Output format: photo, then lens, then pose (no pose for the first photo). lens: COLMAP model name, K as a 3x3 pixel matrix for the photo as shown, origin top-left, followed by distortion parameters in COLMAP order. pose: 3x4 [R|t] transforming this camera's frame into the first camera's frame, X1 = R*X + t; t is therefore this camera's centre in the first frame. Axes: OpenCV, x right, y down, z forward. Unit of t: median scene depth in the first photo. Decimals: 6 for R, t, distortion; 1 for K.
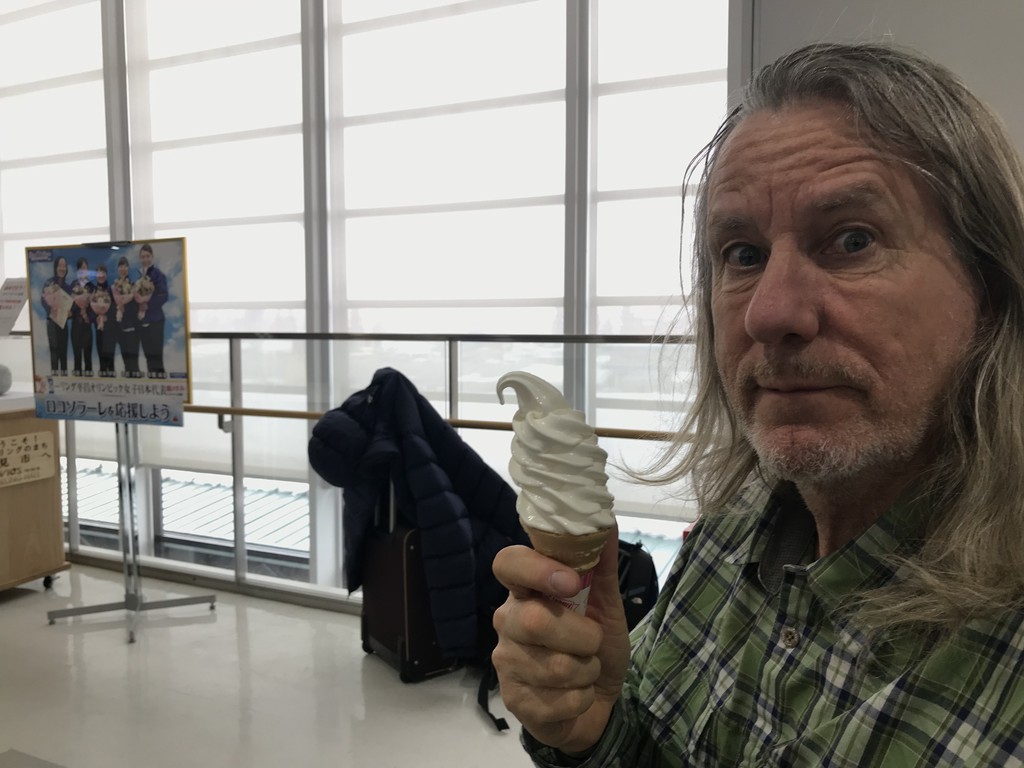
lens RADIAL K [[862.6, 0, 510.3], [0, 862.6, 377.1], [0, 0, 1]] dist [-0.006368, 0.019473]
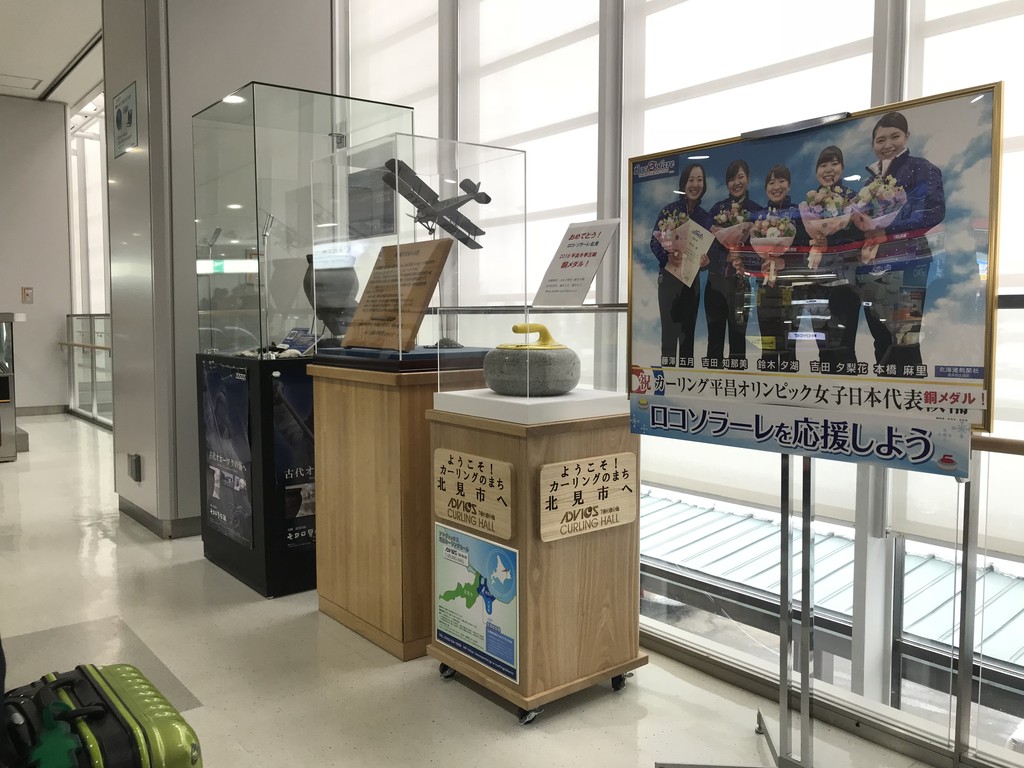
lens RADIAL K [[862.6, 0, 513.3], [0, 862.6, 384.8], [0, 0, 1]] dist [-0.006368, 0.019473]
pose [[0.900618, 0.040043, -0.432763, -0.374337], [-0.038171, 0.999186, 0.013017, 0.008016], [0.432932, 0.004795, 0.901414, 0.418183]]
